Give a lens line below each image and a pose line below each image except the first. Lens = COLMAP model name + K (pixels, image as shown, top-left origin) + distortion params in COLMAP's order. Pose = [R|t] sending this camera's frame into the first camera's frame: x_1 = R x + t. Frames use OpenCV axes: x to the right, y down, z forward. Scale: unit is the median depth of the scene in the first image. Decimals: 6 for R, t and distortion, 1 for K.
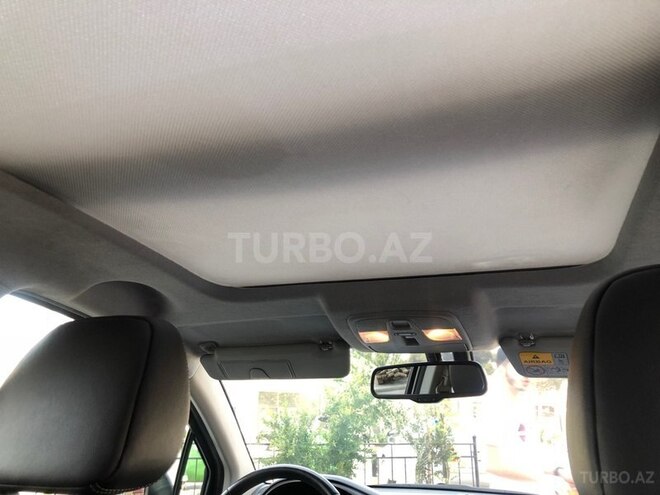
lens RADIAL K [[523.4, 0, 328.5], [0, 523.4, 243.9], [0, 0, 1]] dist [0.055012, -0.093700]
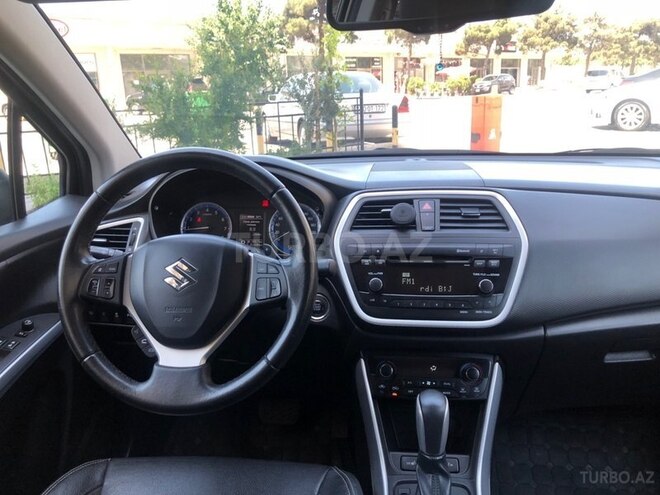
lens RADIAL K [[523.4, 0, 328.5], [0, 523.4, 243.9], [0, 0, 1]] dist [0.055012, -0.093700]
pose [[0.972719, -0.110166, 0.204161, -0.014323], [-0.030575, 0.811495, 0.583559, 0.034543], [-0.229964, -0.573881, 0.785988, 0.097361]]
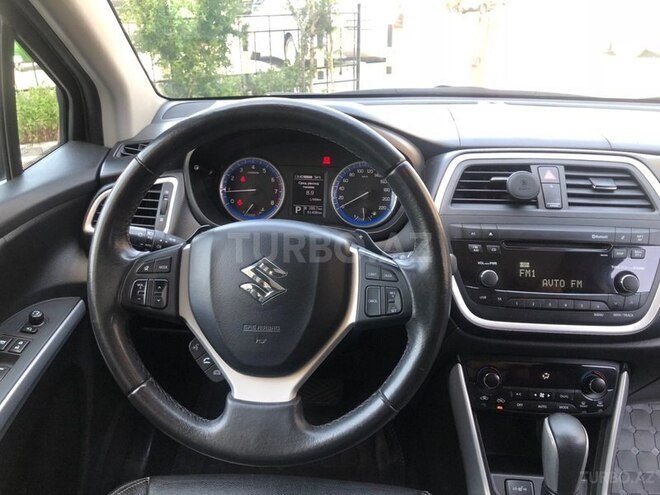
lens RADIAL K [[523.4, 0, 328.5], [0, 523.4, 243.9], [0, 0, 1]] dist [0.055012, -0.093700]
pose [[0.965008, -0.123481, 0.231327, -0.034514], [-0.074402, 0.716989, 0.693103, 0.047201], [-0.251444, -0.686061, 0.682712, 0.142324]]
